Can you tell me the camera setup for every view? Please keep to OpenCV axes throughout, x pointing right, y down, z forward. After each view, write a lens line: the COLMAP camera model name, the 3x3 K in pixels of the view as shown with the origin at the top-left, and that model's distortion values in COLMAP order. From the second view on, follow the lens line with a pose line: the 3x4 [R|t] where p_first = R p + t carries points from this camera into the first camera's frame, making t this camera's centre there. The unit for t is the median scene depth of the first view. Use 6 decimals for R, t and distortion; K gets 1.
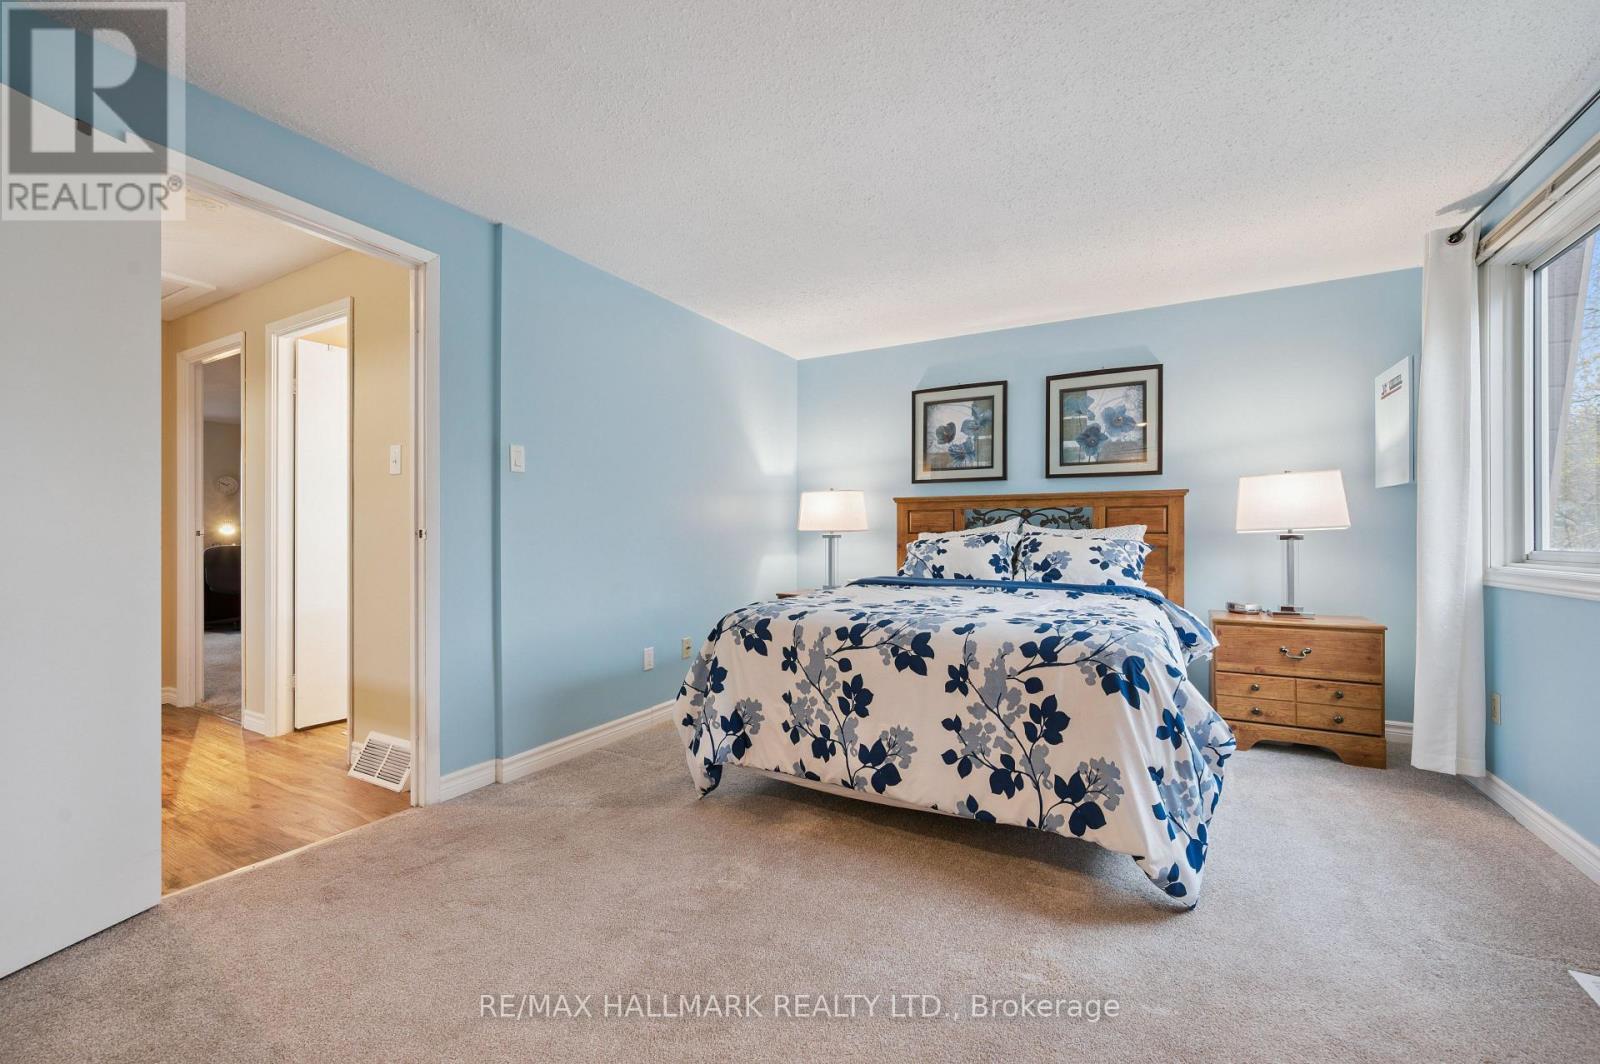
lens RADIAL K [[632.4, 0, 802.3], [0, 632.4, 534.2], [0, 0, 1]] dist [0.000670, -0.000096]
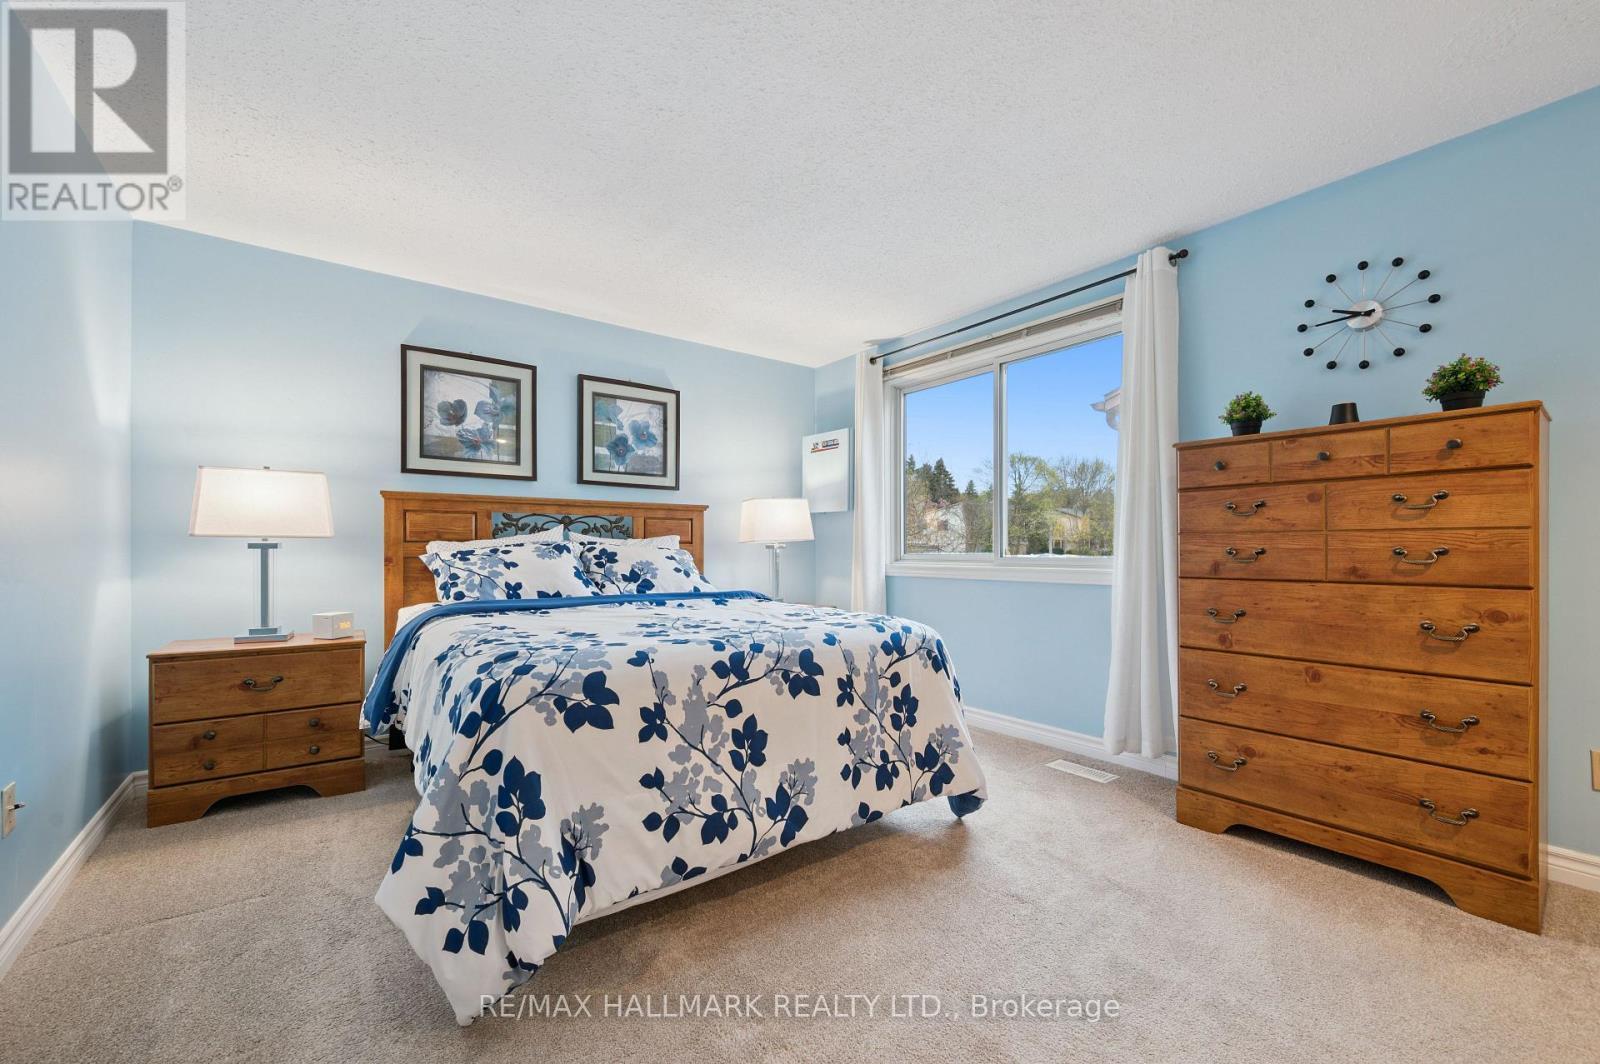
lens RADIAL K [[634.9, 0, 795.6], [0, 634.9, 547.7], [0, 0, 1]] dist [-0.002875, -0.000206]
pose [[0.410552, -0.000607, 0.911837, -0.363942], [-0.002624, 0.999995, 0.001847, 0.003575], [-0.911833, -0.003151, 0.410548, 0.357495]]
